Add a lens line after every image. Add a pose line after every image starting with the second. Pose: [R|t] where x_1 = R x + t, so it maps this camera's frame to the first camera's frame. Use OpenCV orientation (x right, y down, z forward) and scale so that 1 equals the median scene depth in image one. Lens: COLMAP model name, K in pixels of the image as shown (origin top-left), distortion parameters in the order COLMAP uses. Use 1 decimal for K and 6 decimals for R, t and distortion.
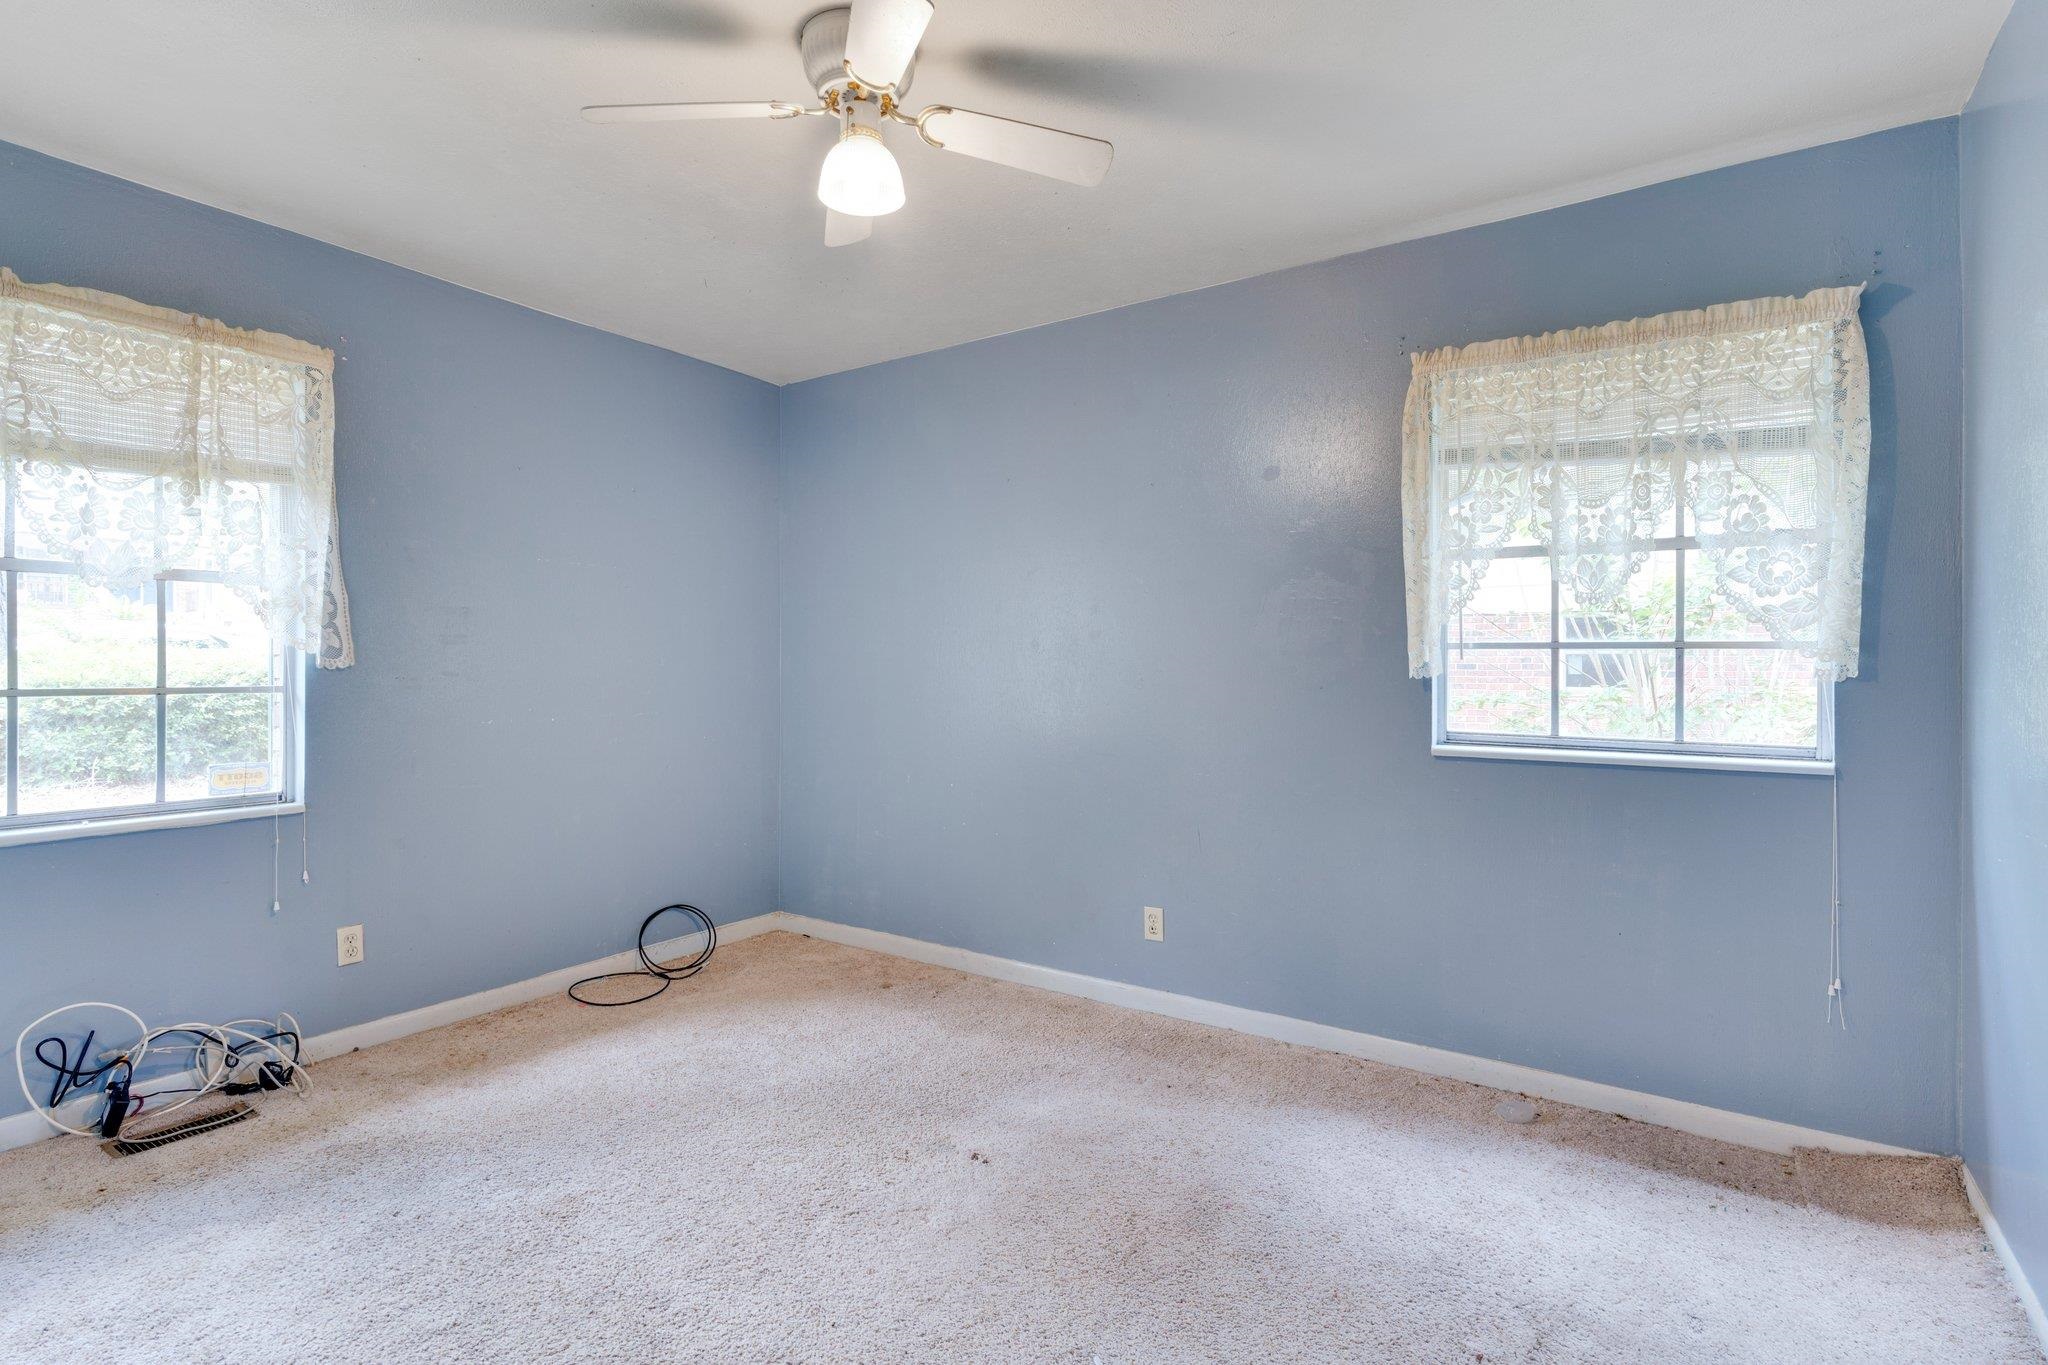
lens RADIAL K [[988.1, 0, 1019.3], [0, 988.1, 669.4], [0, 0, 1]] dist [0.001616, 0.000036]
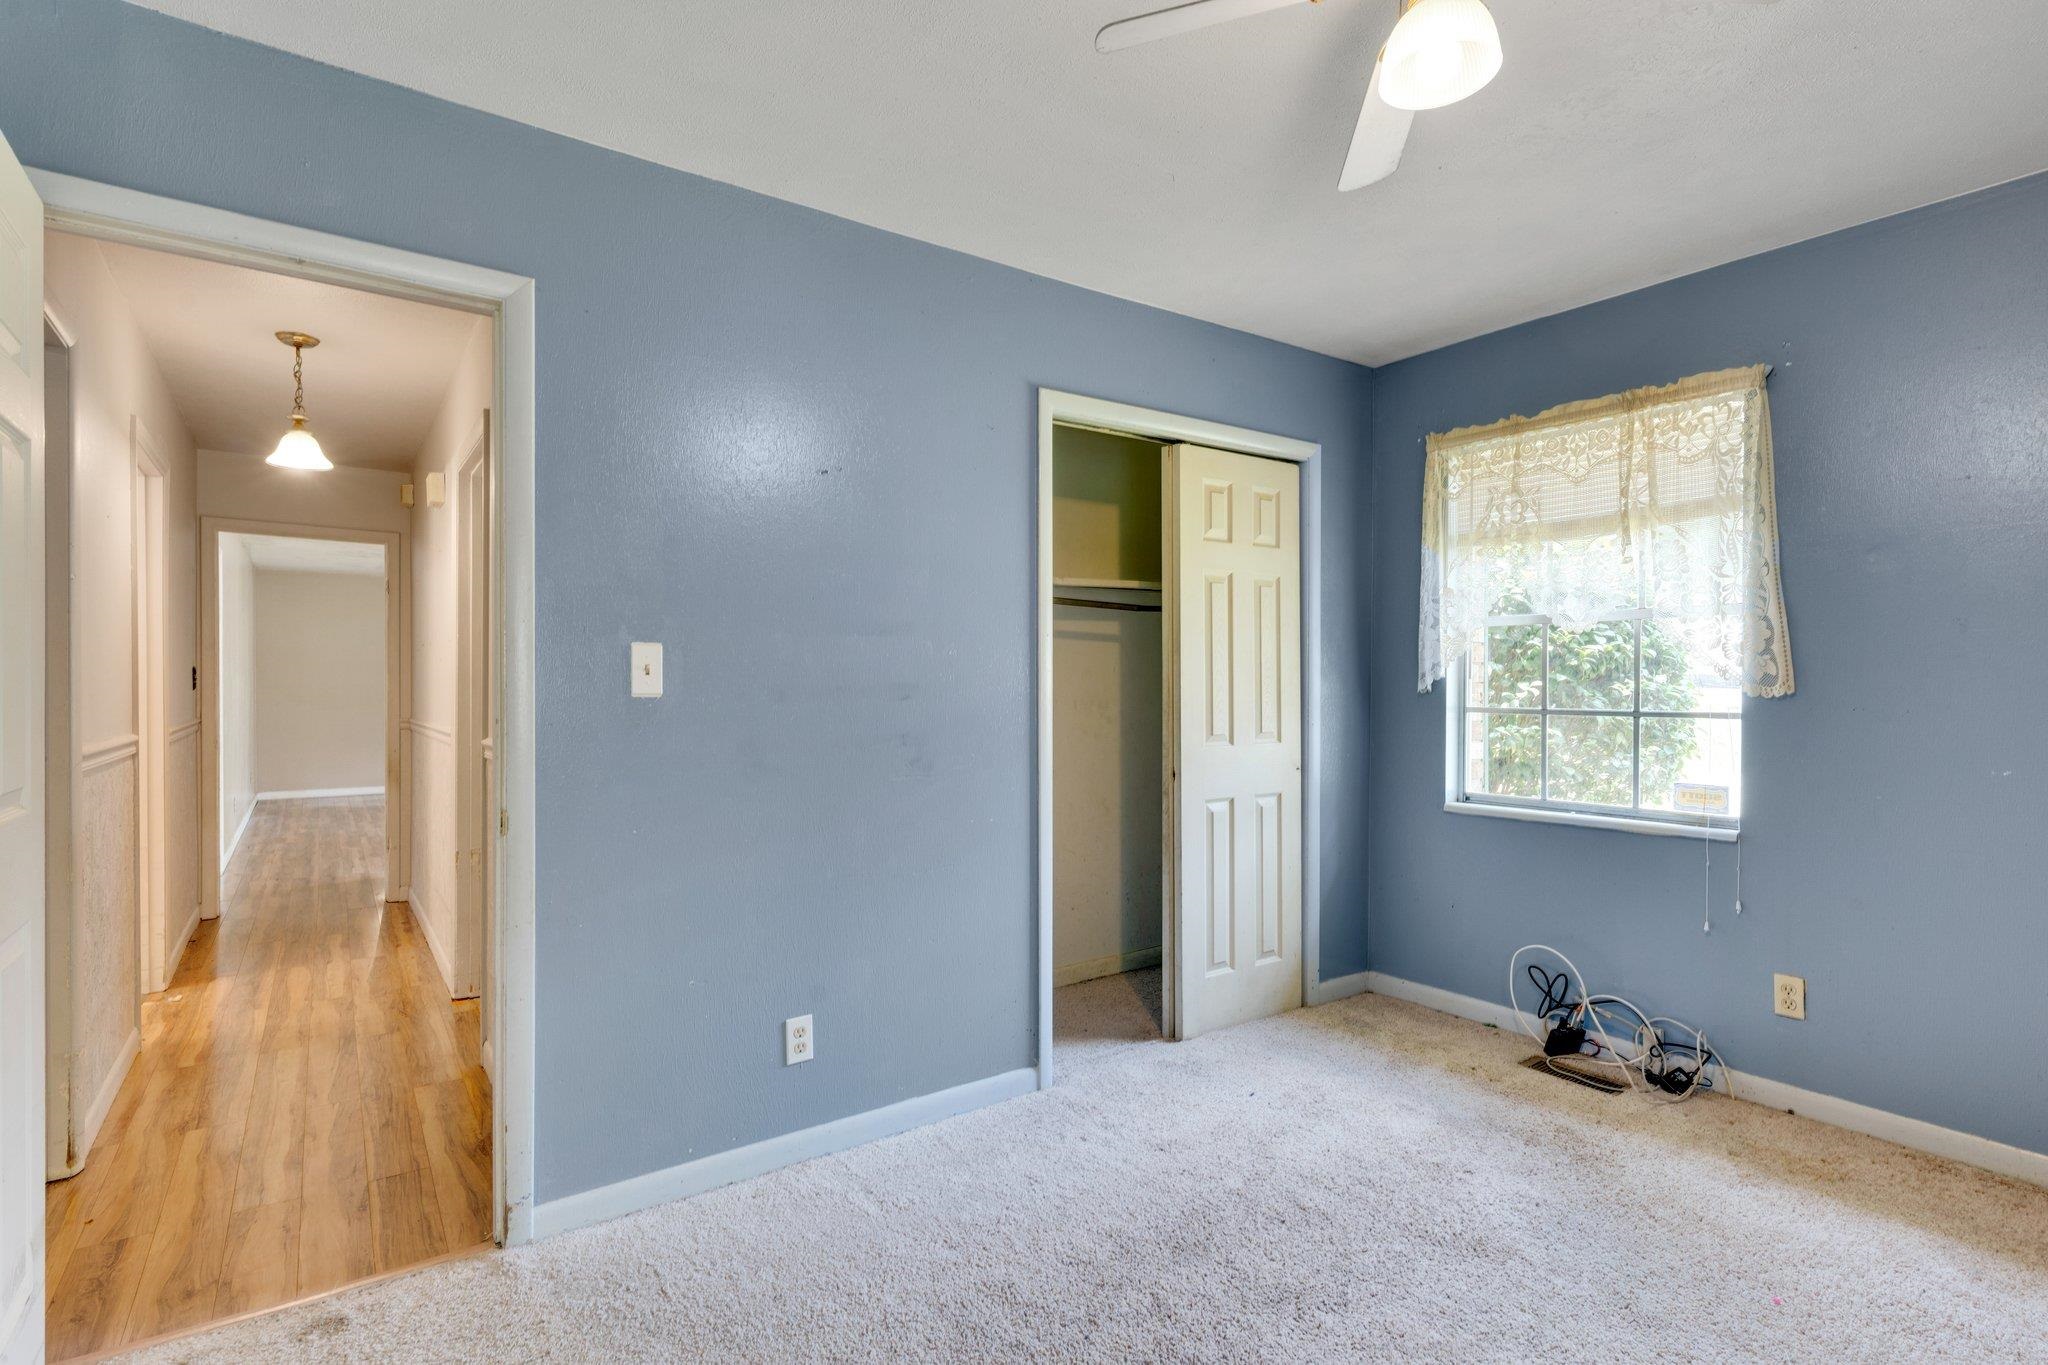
lens RADIAL K [[983.4, 0, 1017.8], [0, 983.4, 693.5], [0, 0, 1]] dist [0.001138, 0.000307]
pose [[-0.330087, -0.000366, -0.943950, 0.482508], [-0.015397, 0.999869, 0.004997, 0.002495], [0.943825, 0.016184, -0.330050, 0.693597]]
